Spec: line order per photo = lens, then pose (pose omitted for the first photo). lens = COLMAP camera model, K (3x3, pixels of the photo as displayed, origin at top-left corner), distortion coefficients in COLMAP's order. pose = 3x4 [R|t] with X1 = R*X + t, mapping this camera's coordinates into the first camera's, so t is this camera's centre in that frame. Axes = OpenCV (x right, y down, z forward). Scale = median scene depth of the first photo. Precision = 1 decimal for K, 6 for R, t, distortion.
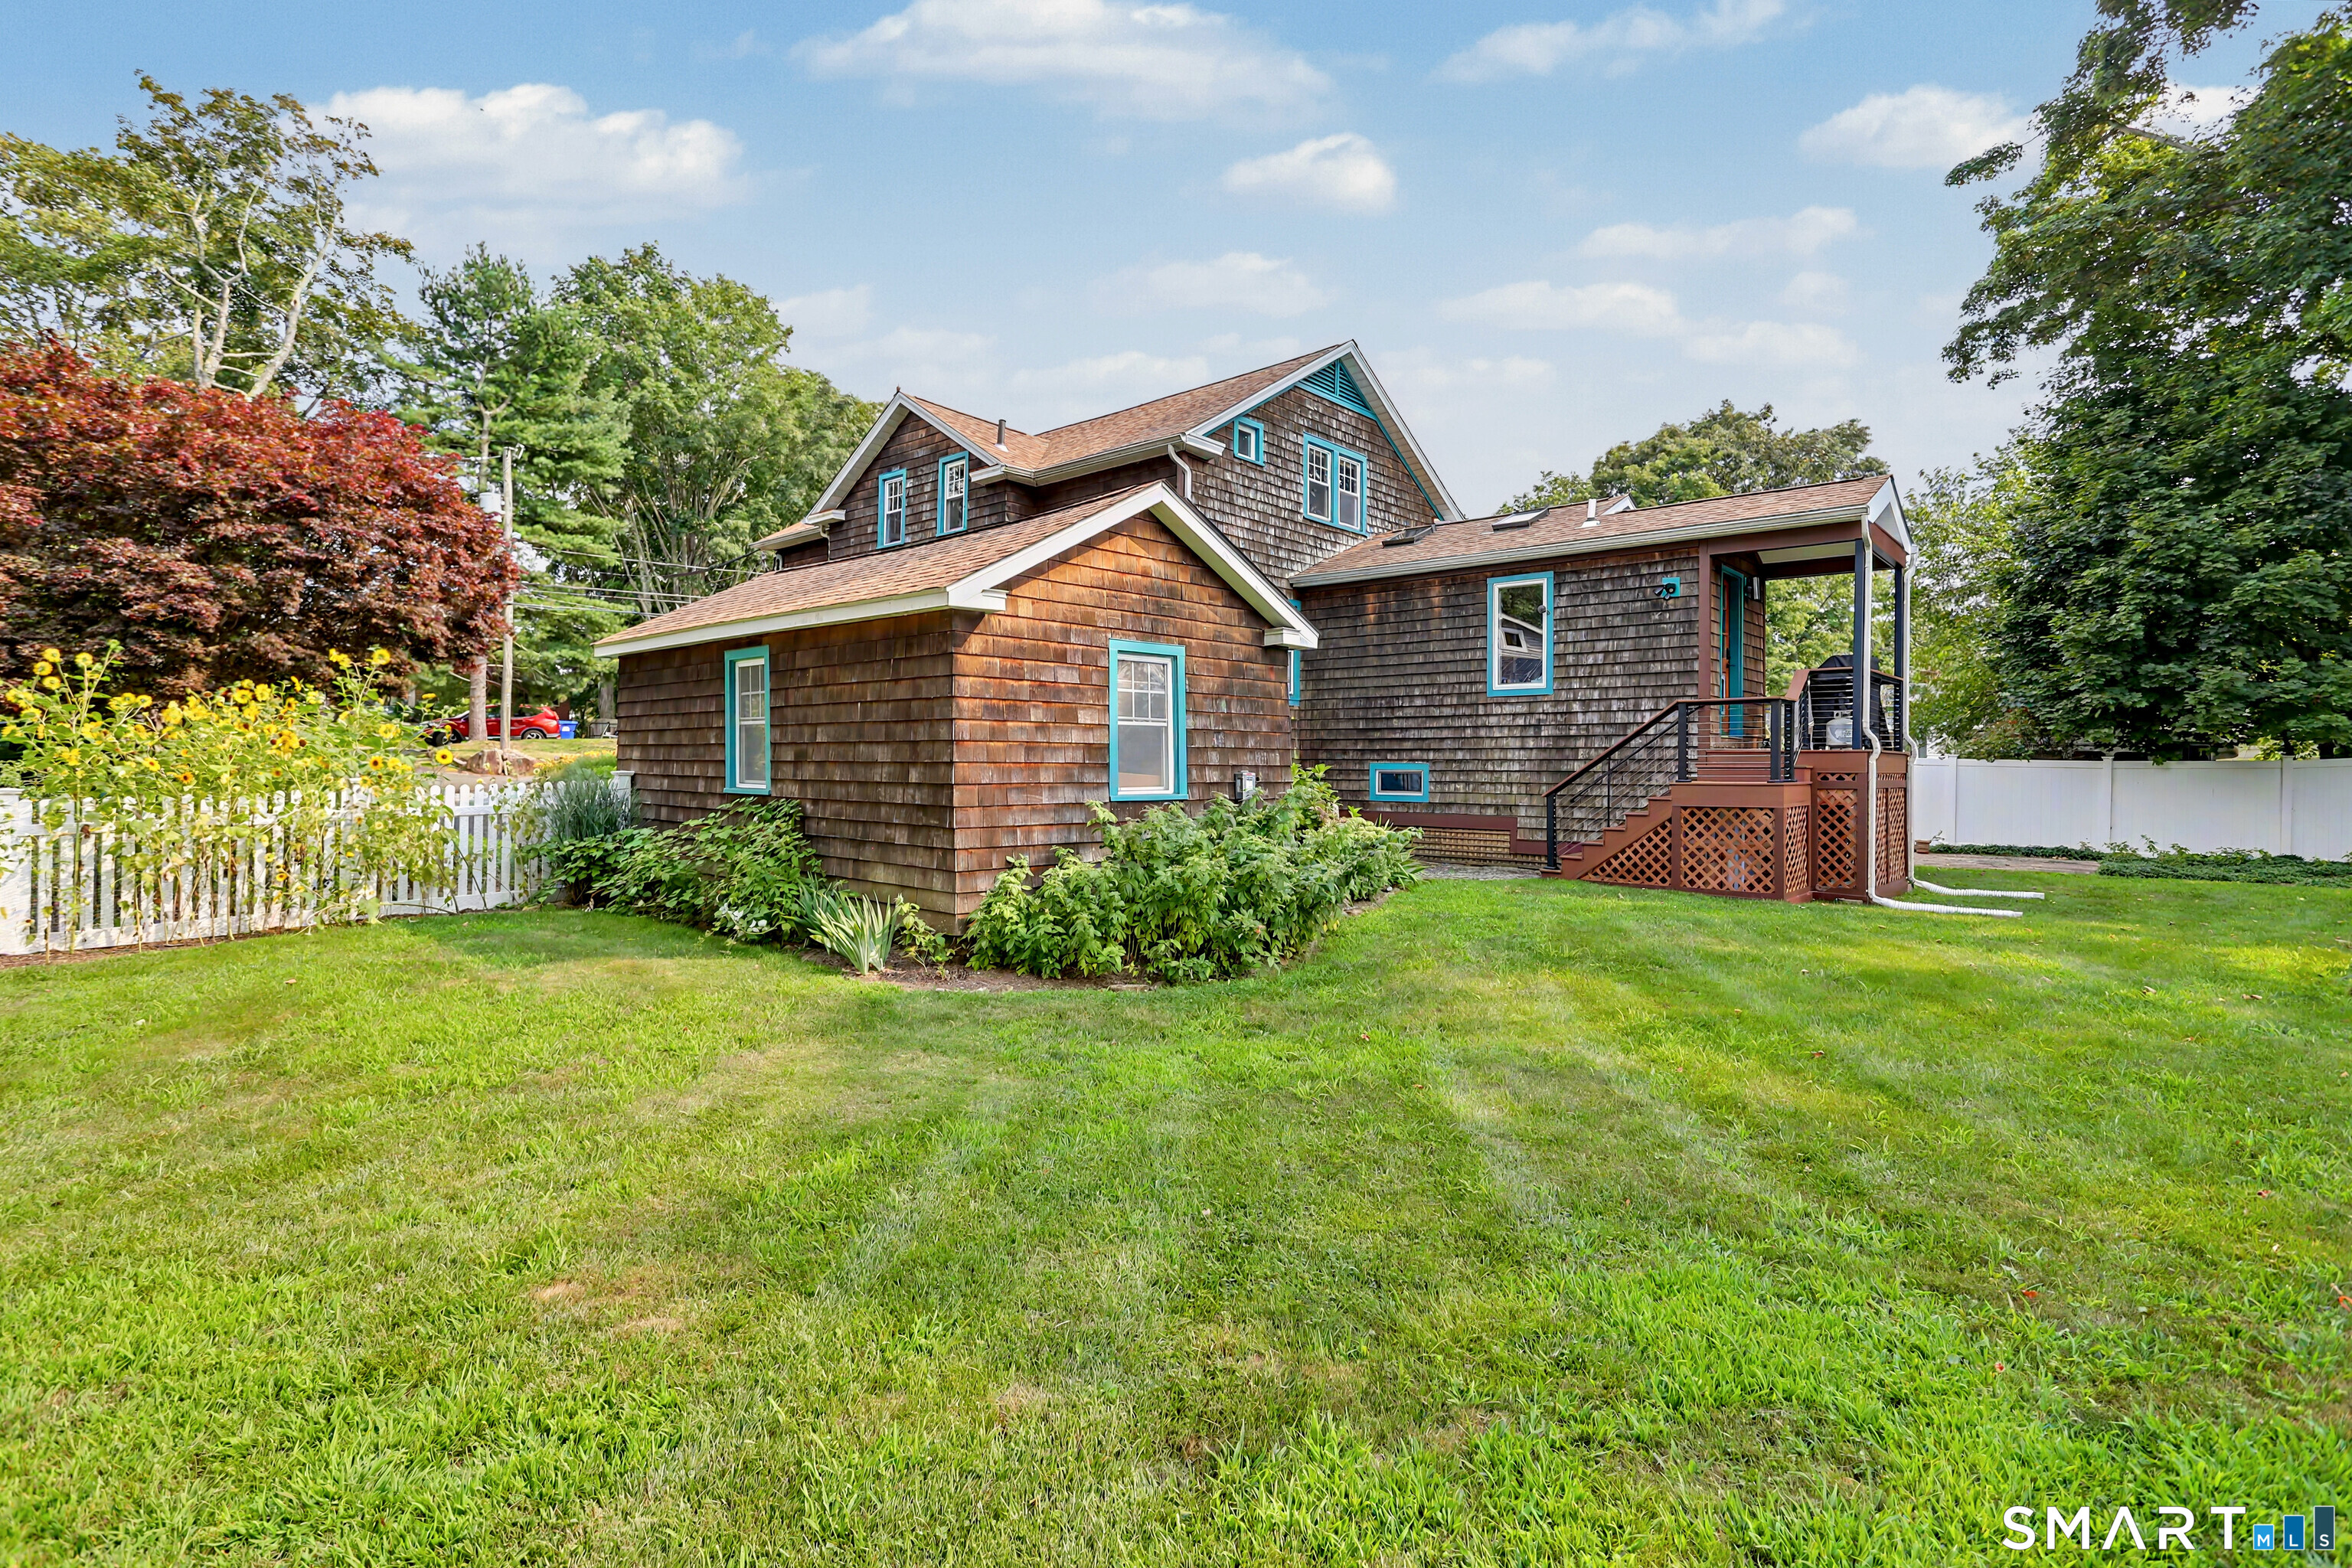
lens RADIAL K [[1120.5, 0, 1169.2], [0, 1120.5, 778.7], [0, 0, 1]] dist [-0.016711, 0.001122]
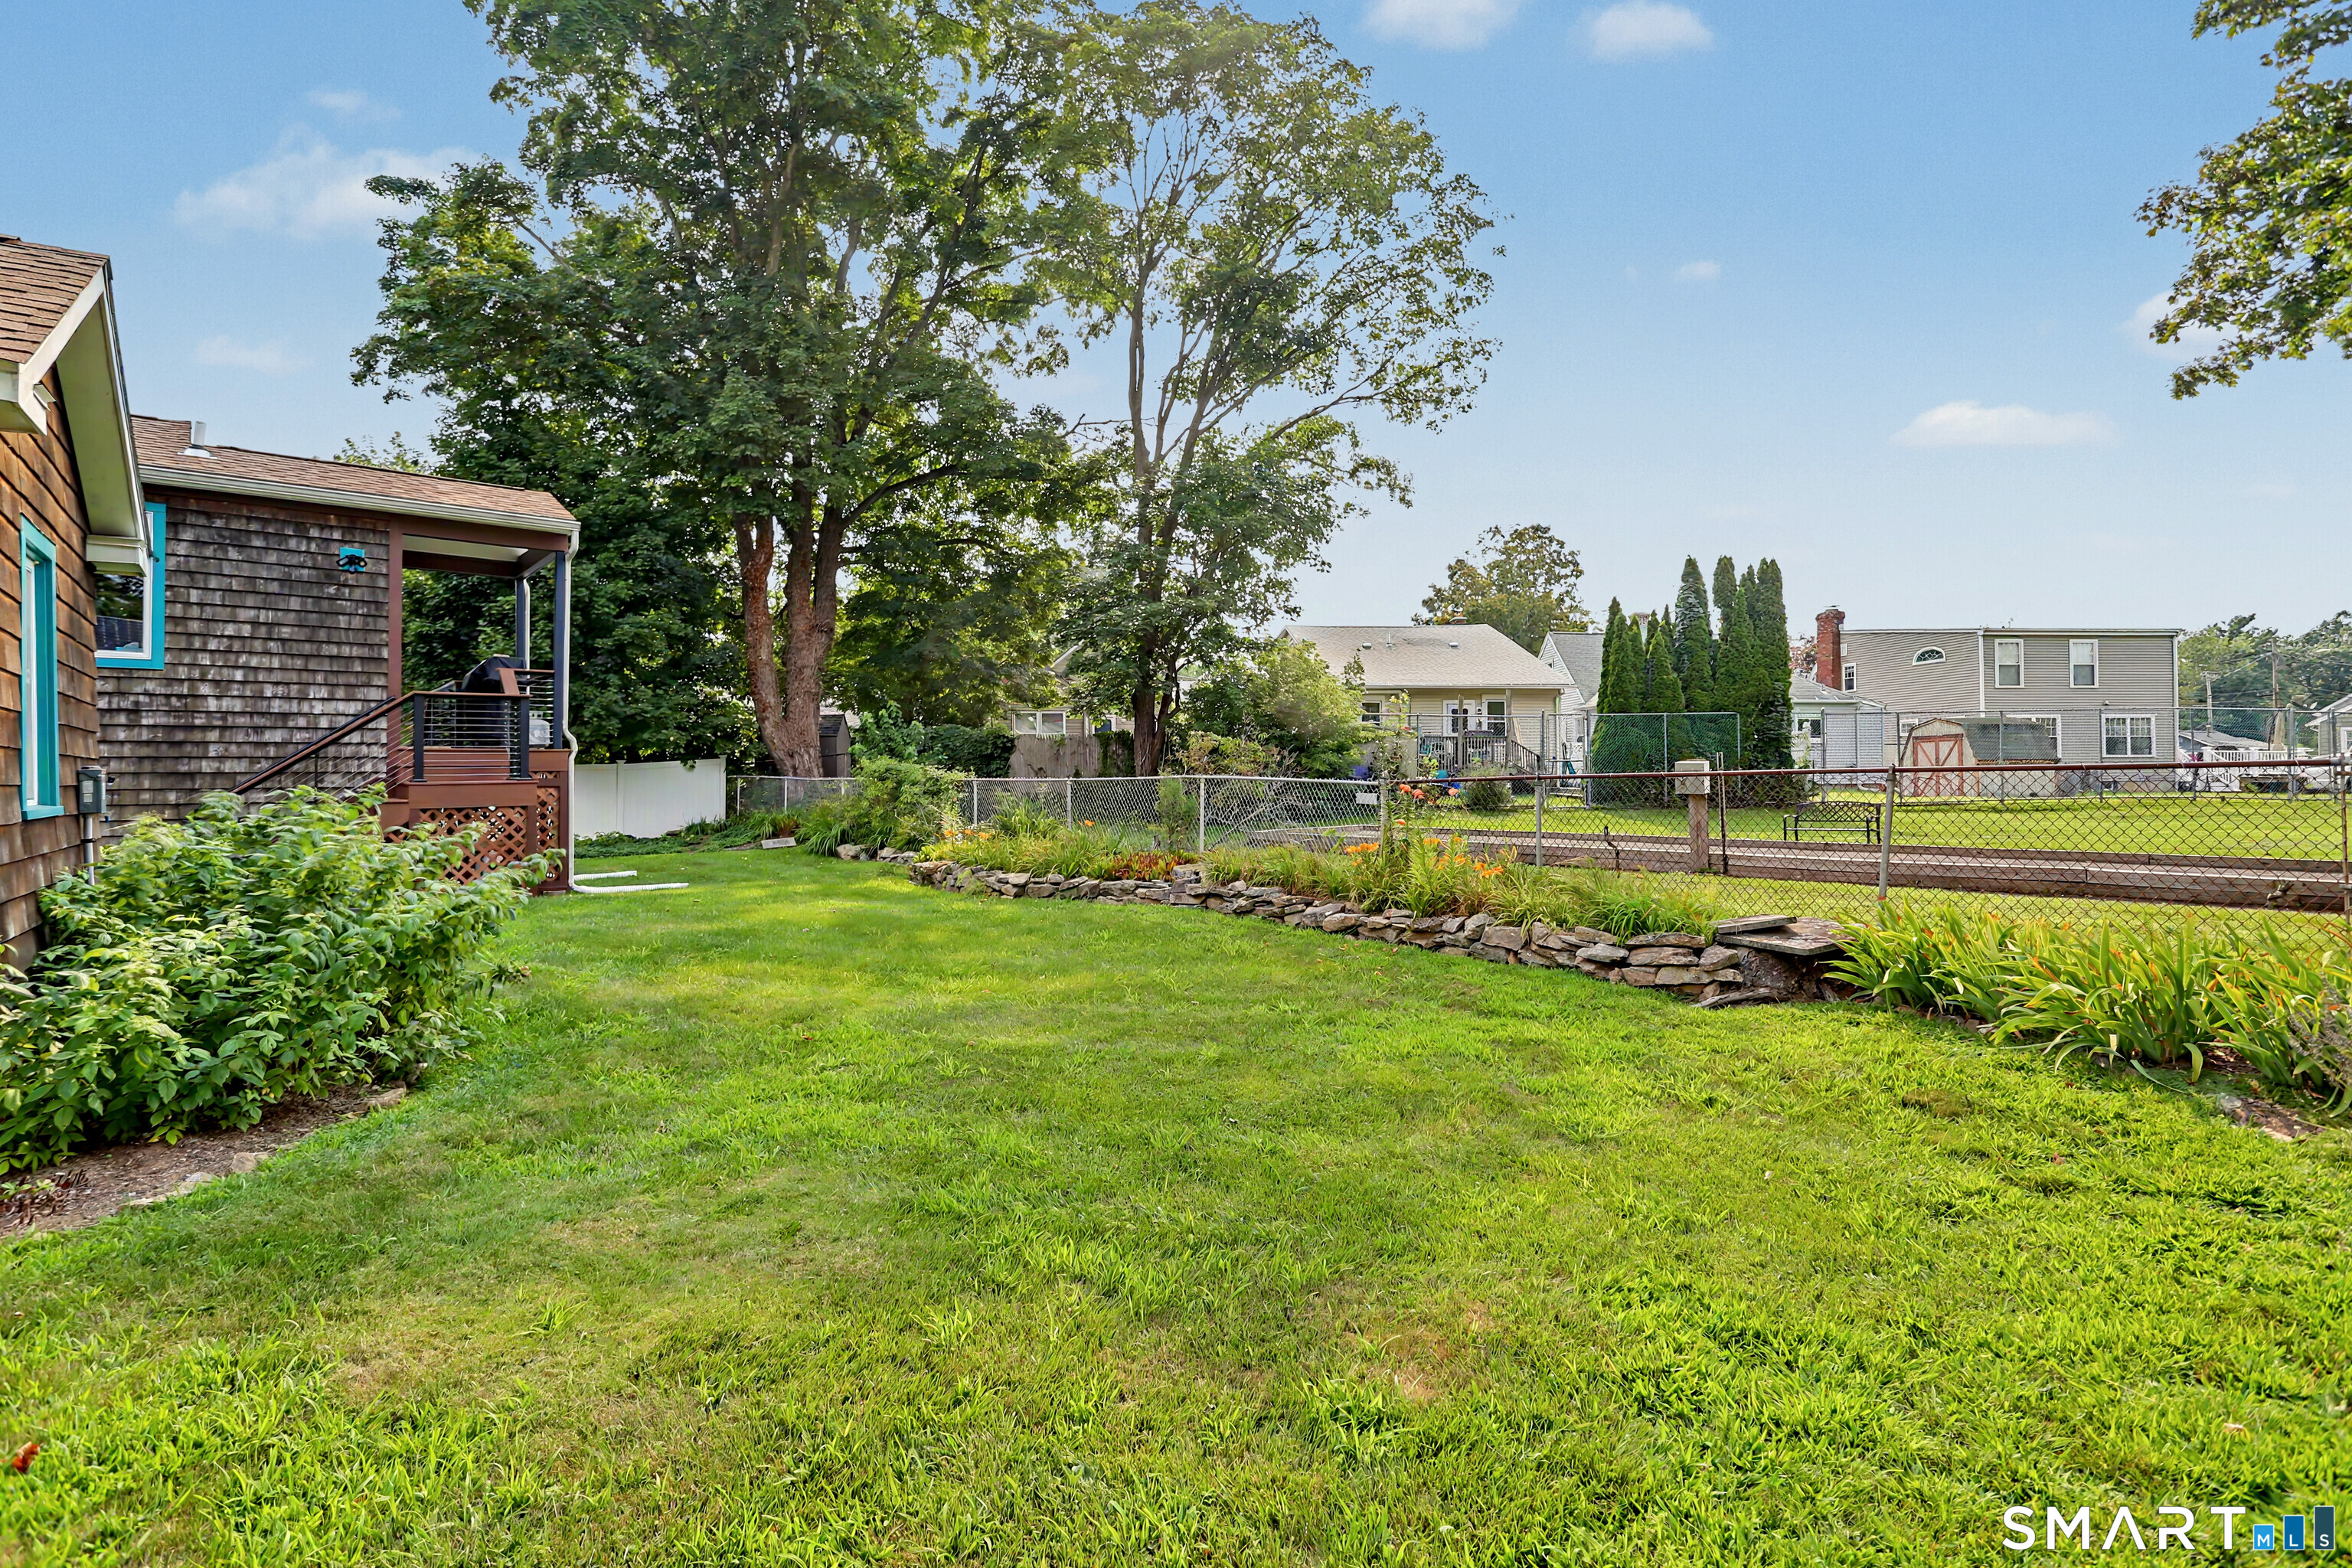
lens RADIAL K [[1120.5, 0, 1169.2], [0, 1120.5, 778.7], [0, 0, 1]] dist [-0.016711, 0.001122]
pose [[0.135794, -0.009931, 0.990687, -0.309068], [0.018510, 0.999801, 0.007485, 0.004246], [-0.990564, 0.017321, 0.135950, 0.246198]]
